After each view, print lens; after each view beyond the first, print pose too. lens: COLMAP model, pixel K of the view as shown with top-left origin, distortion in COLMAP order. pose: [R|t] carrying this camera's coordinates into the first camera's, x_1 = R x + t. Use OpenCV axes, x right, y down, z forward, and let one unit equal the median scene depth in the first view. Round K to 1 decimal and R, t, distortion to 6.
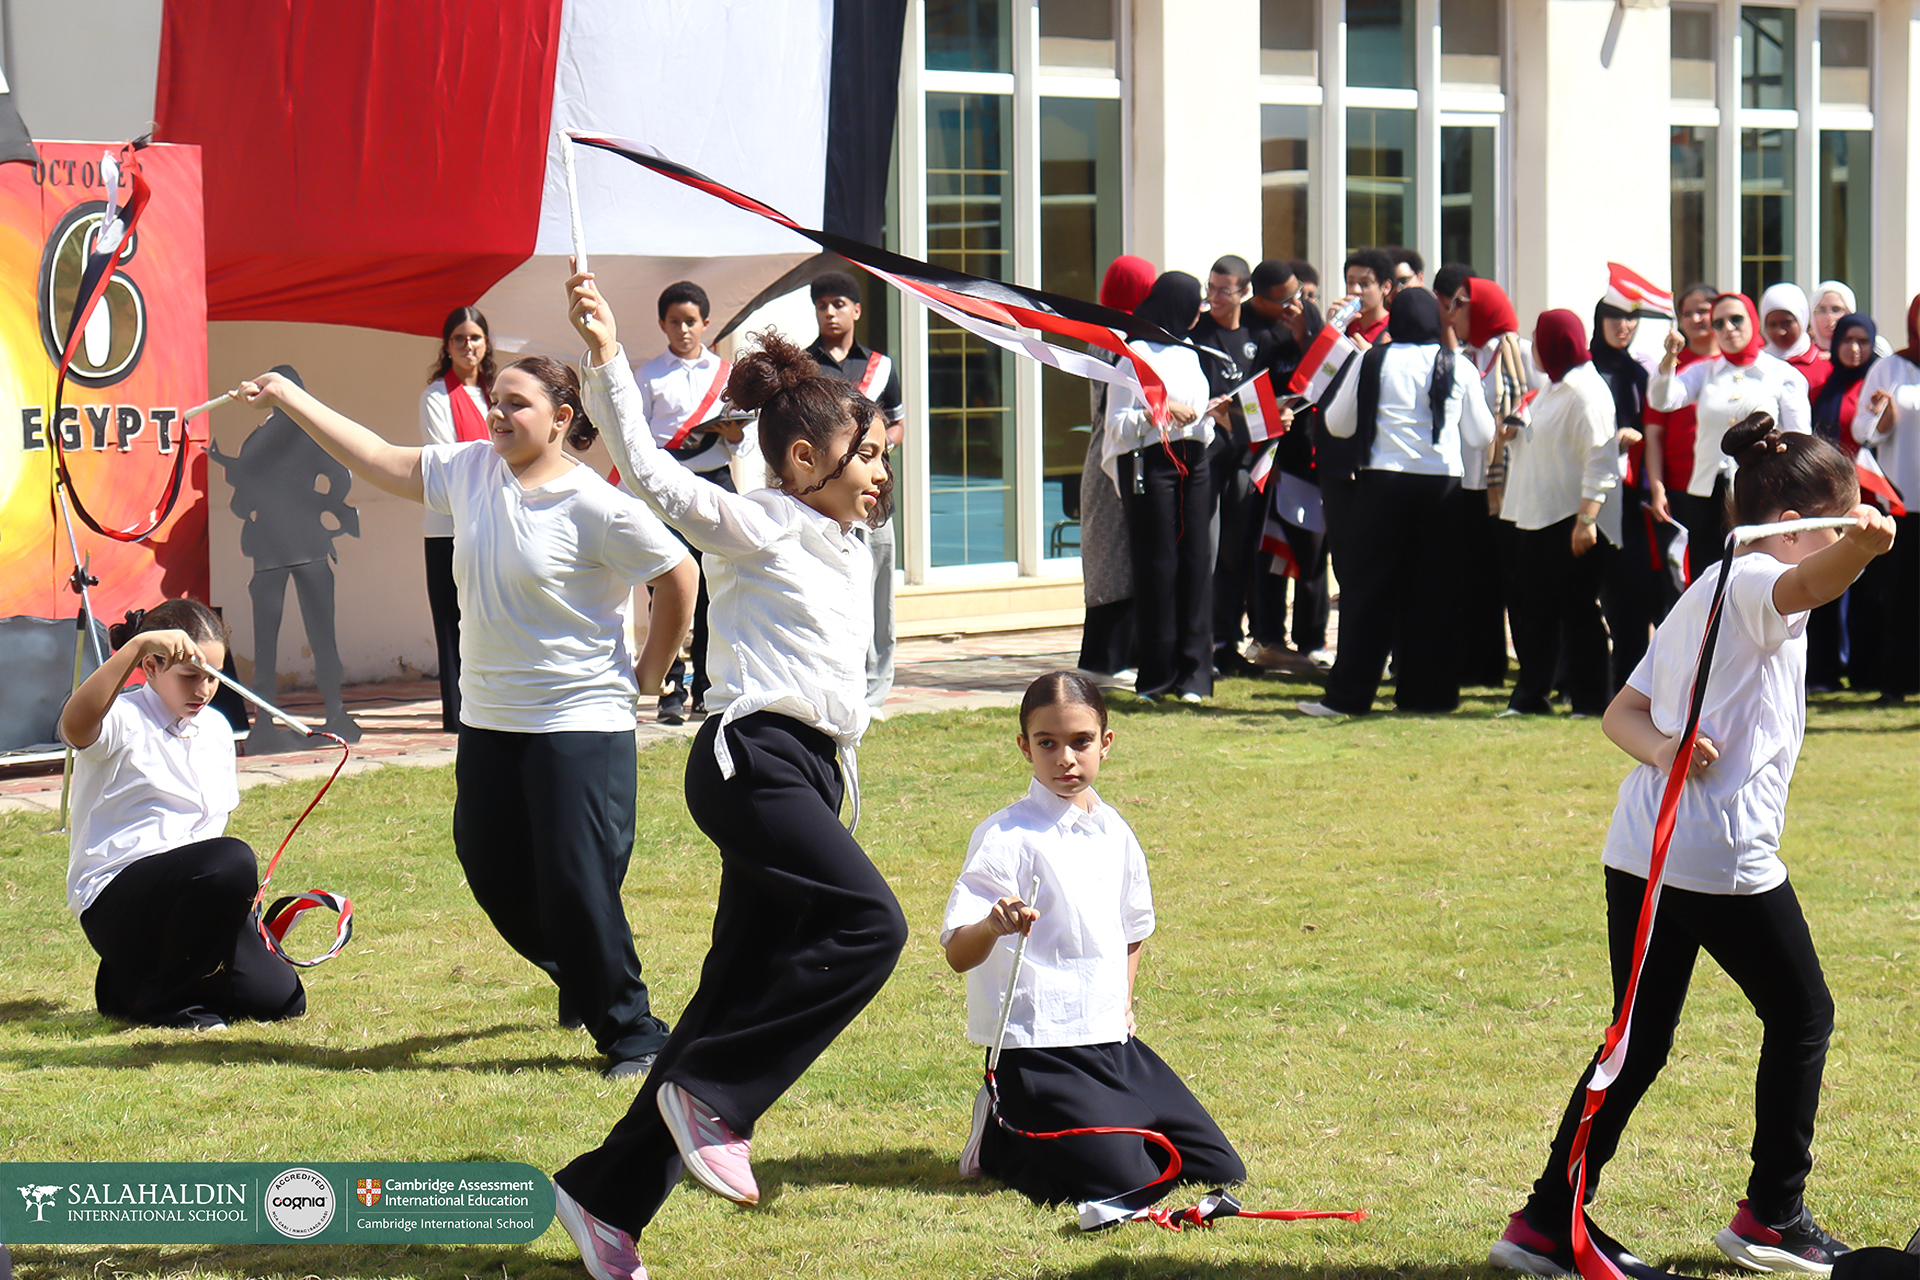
lens RADIAL K [[5285.2, 0, 956.7], [0, 5285.2, 630.8], [0, 0, 1]] dist [0.355440, 0.000000]
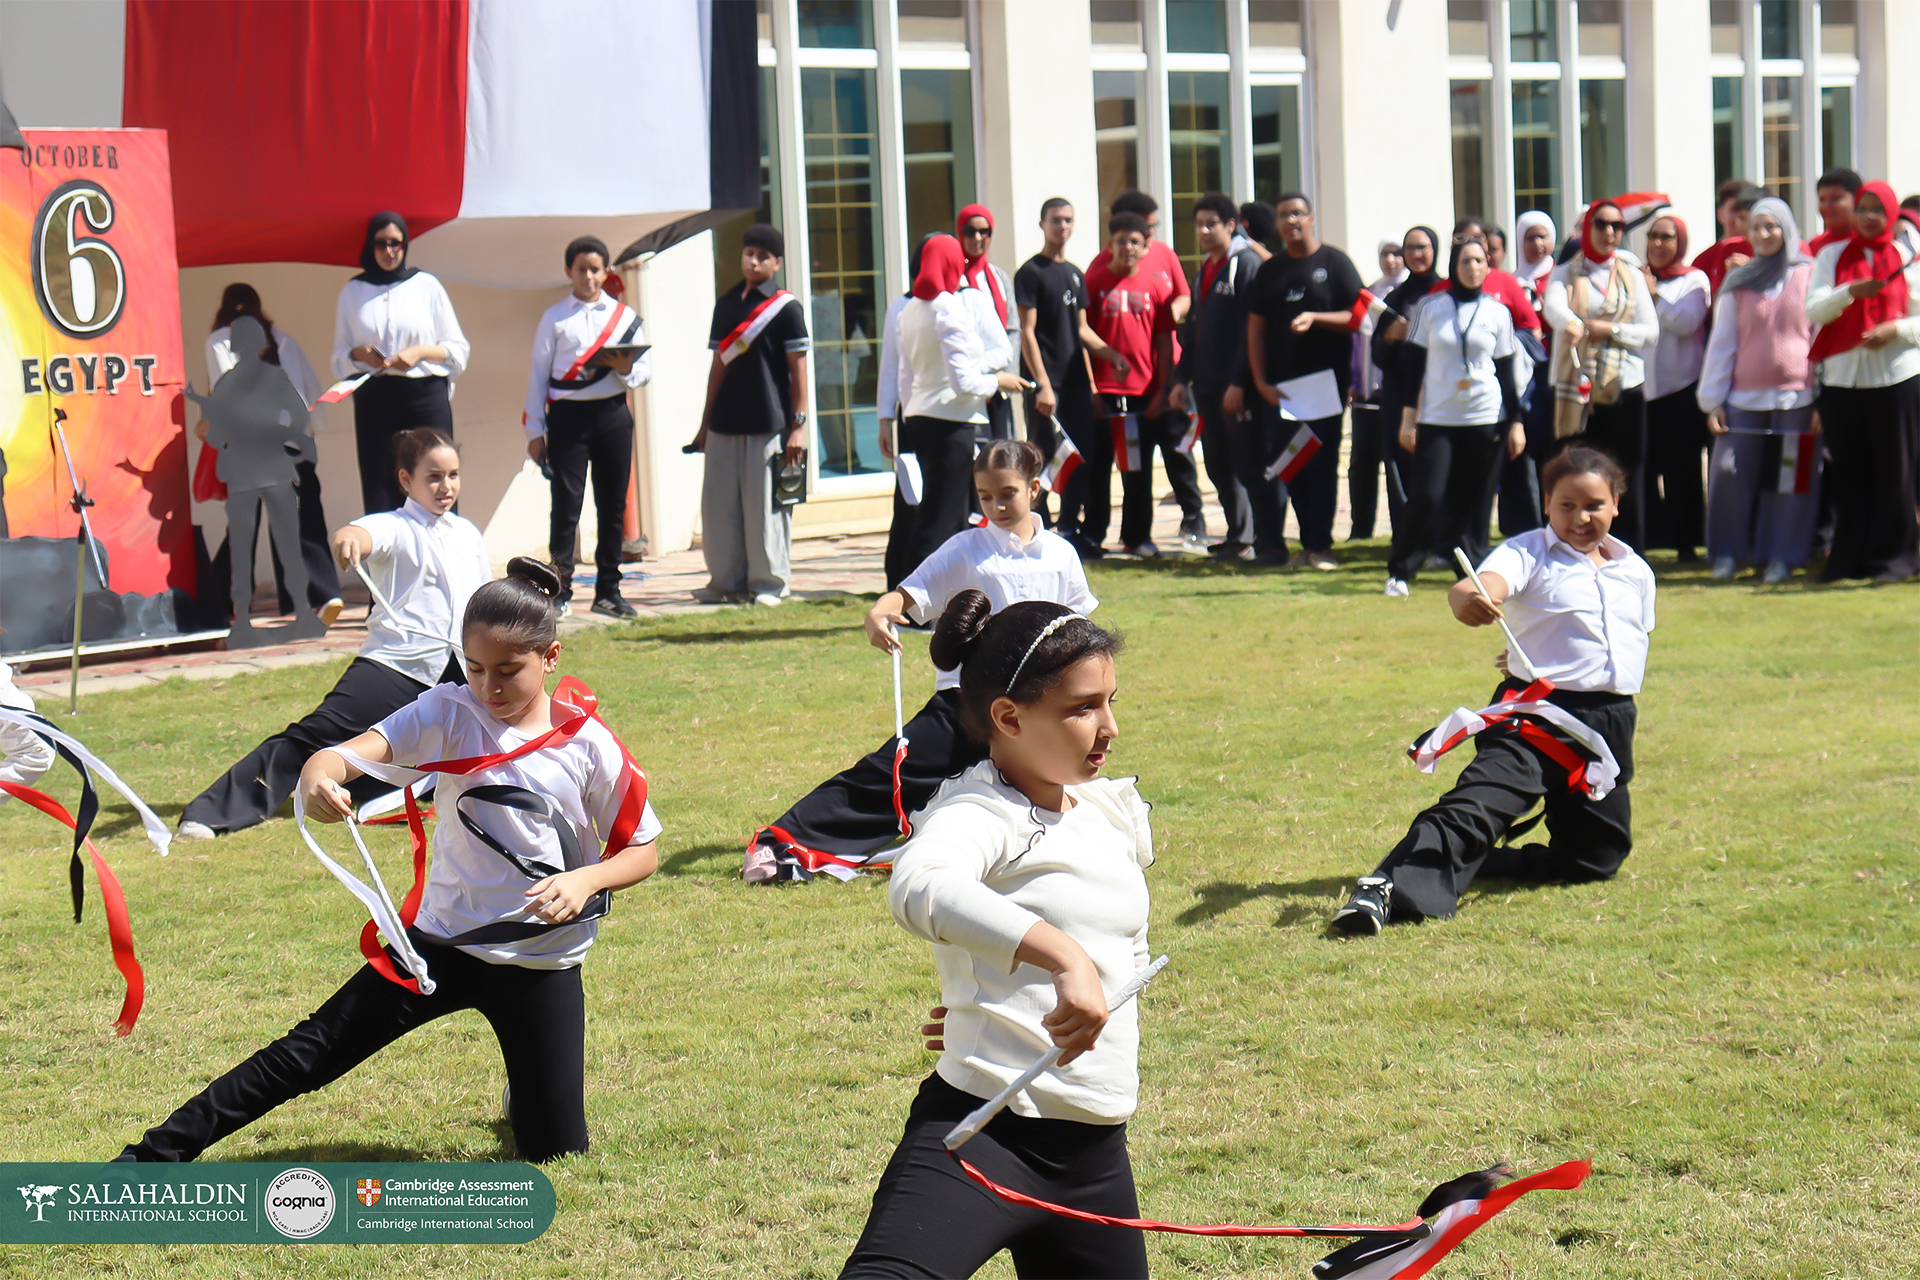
lens RADIAL K [[4774.8, 0, 1068.7], [0, 4774.8, 689.8], [0, 0, 1]] dist [0.377406, 0.000000]
pose [[0.998712, -0.033045, 0.038495, 0.009966], [0.031879, 0.999026, 0.030515, 0.005064], [-0.039466, -0.029248, 0.998793, -0.069550]]
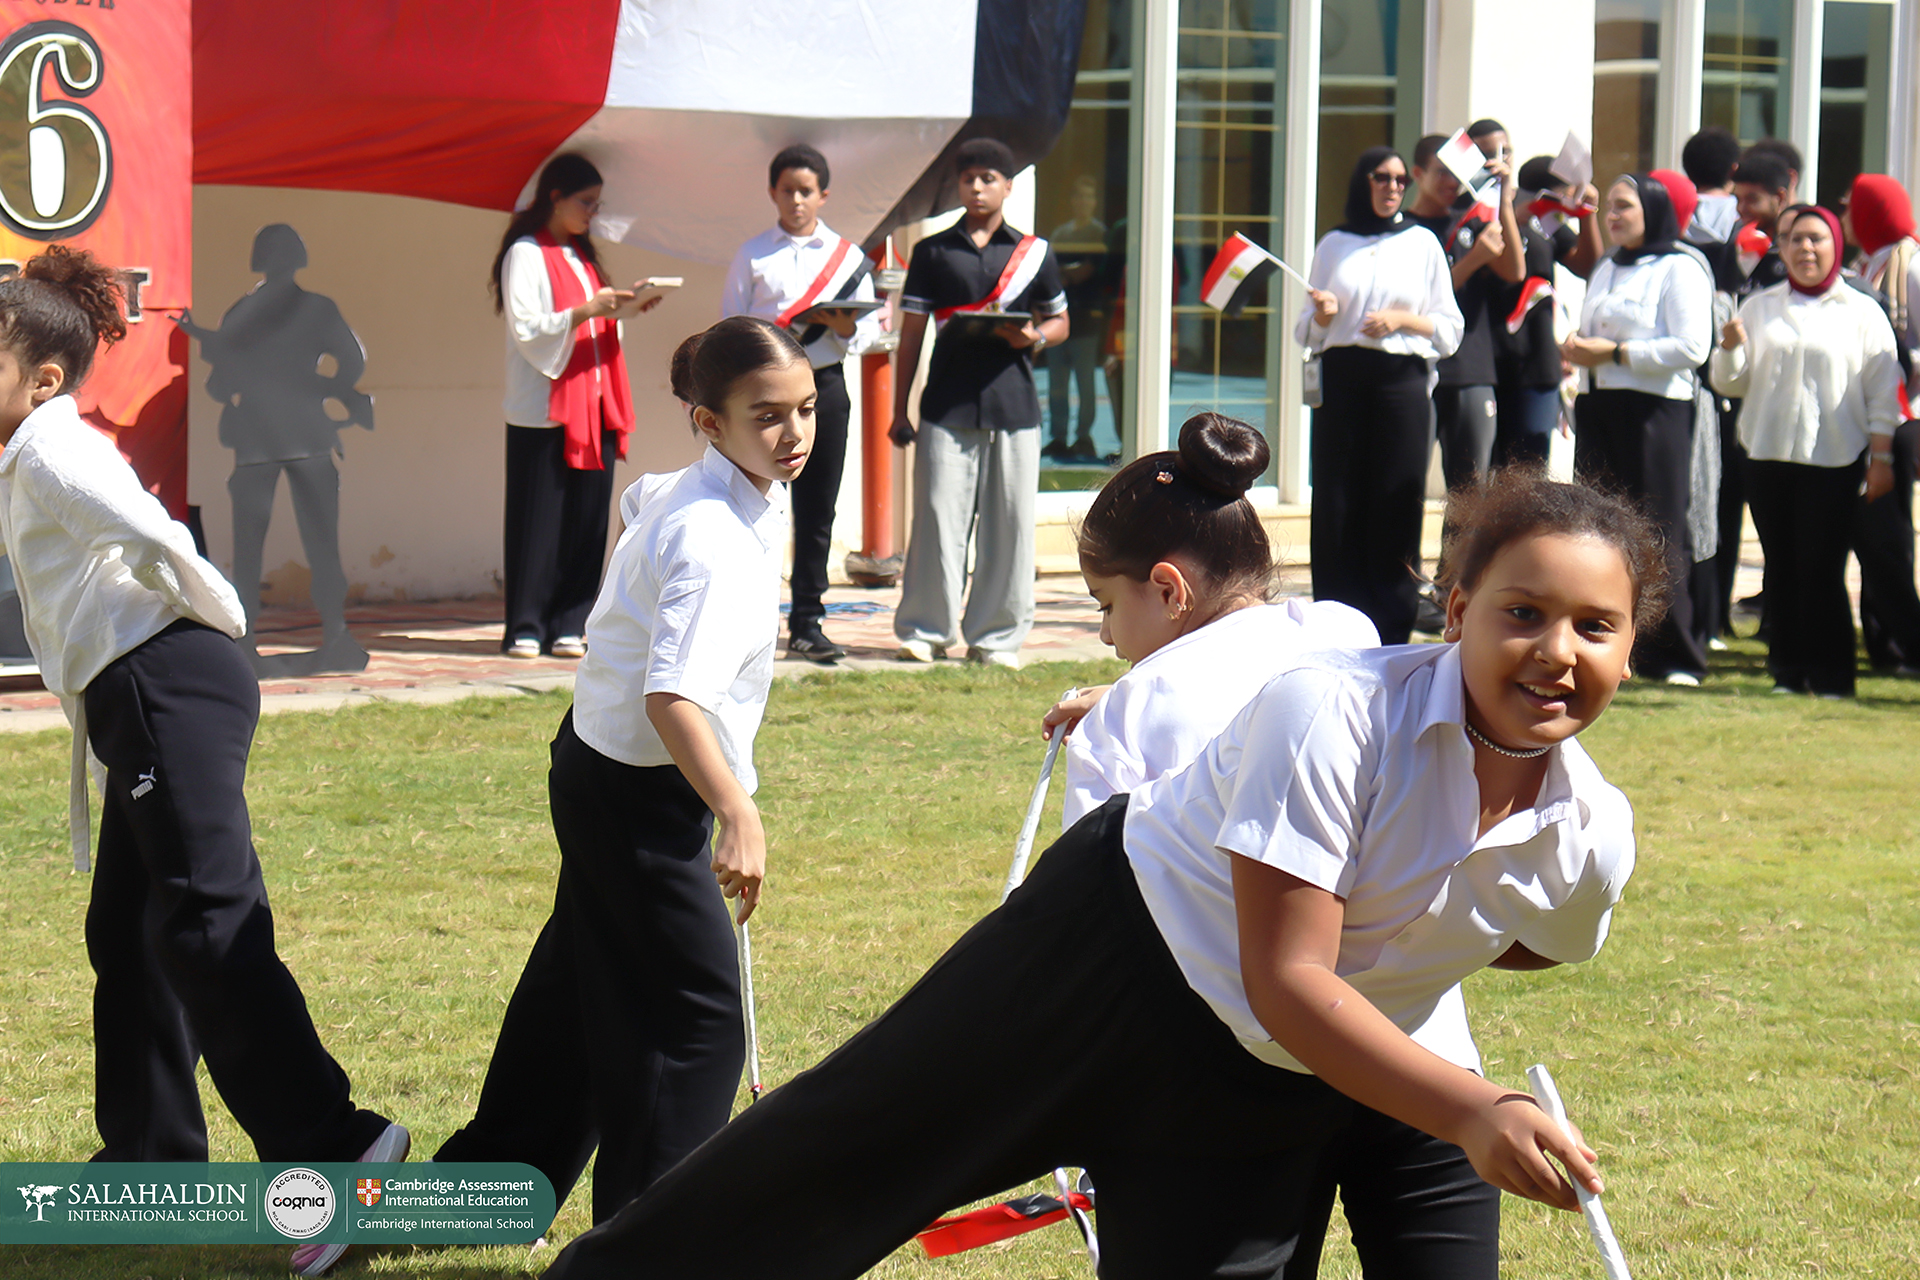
lens RADIAL K [[5285.2, 0, 964.4], [0, 5285.2, 646.9], [0, 0, 1]] dist [0.355440, 0.000000]
pose [[0.993637, 0.039152, -0.105610, 0.069842], [-0.037352, 0.999122, 0.018974, -0.002326], [0.106260, -0.014908, 0.994227, 0.151211]]
